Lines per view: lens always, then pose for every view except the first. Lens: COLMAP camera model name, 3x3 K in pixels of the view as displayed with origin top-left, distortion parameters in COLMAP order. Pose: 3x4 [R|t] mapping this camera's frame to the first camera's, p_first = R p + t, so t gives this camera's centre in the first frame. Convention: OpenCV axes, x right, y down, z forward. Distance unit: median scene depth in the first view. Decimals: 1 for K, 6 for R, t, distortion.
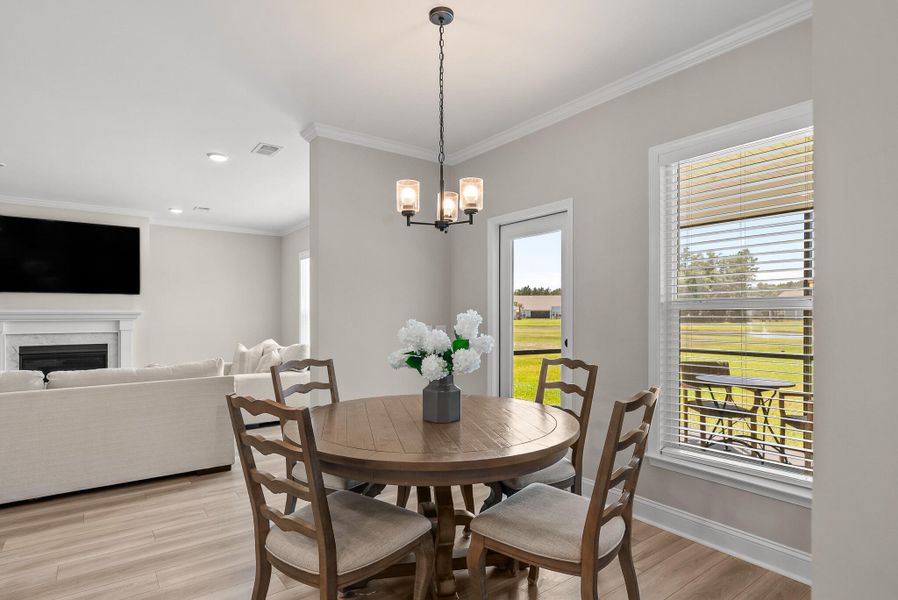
lens RADIAL K [[476.7, 0, 450.2], [0, 476.7, 309.6], [0, 0, 1]] dist [-0.006045, -0.000781]
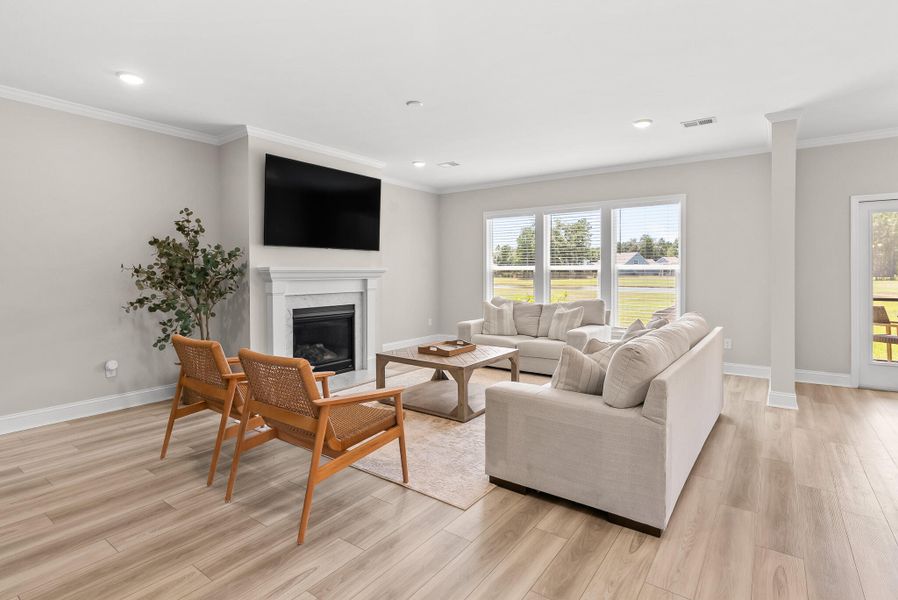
lens RADIAL K [[447.7, 0, 451.9], [0, 447.7, 271.2], [0, 0, 1]] dist [0.001617, 0.000542]
pose [[0.947624, 0.001618, 0.319384, -0.818980], [-0.003267, 0.999984, 0.004626, 0.003612], [-0.319371, -0.005427, 0.947614, 0.124125]]
